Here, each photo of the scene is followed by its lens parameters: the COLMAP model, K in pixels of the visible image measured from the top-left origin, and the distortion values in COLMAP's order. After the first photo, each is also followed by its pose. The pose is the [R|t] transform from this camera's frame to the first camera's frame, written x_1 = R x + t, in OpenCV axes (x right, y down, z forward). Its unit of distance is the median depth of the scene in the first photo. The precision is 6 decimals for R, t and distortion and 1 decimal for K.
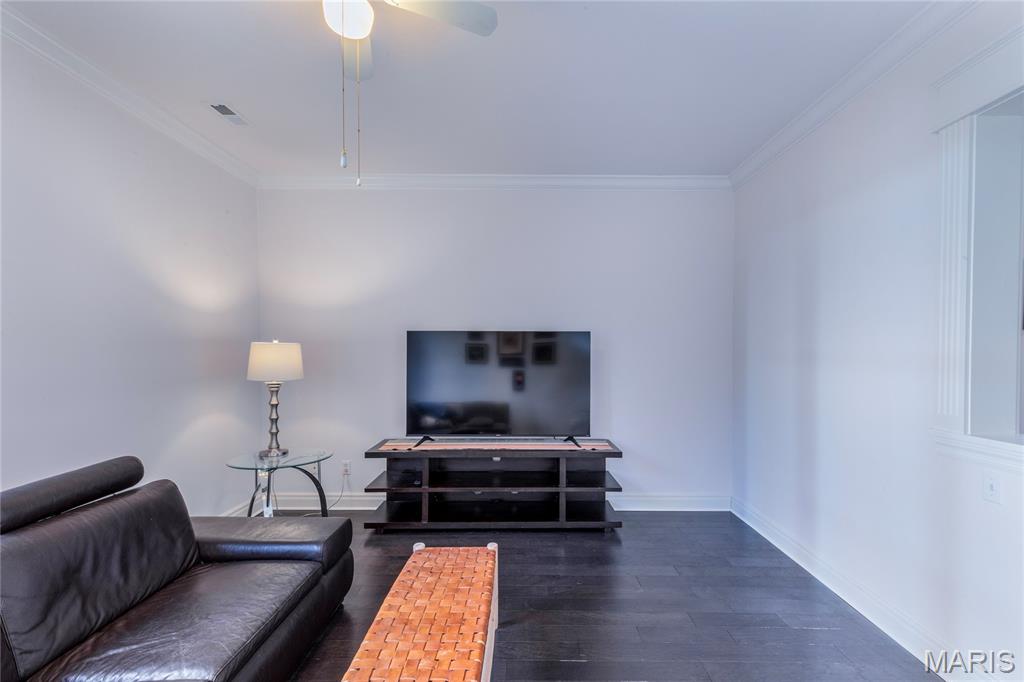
lens RADIAL K [[460.0, 0, 532.5], [0, 460.0, 352.3], [0, 0, 1]] dist [0.001527, -0.000137]
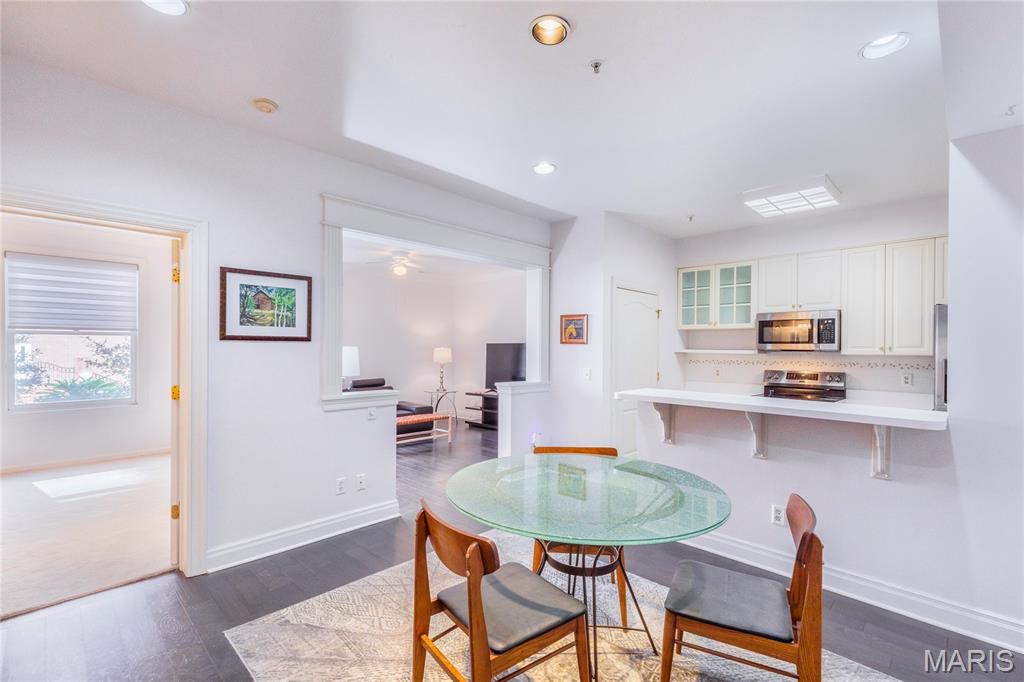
lens RADIAL K [[460.0, 0, 532.5], [0, 460.0, 352.3], [0, 0, 1]] dist [0.001527, -0.000137]
pose [[0.729794, 0.006488, -0.683636, 1.643790], [-0.016891, 0.999821, -0.008543, 0.014341], [0.683458, 0.017782, 0.729773, -0.597636]]
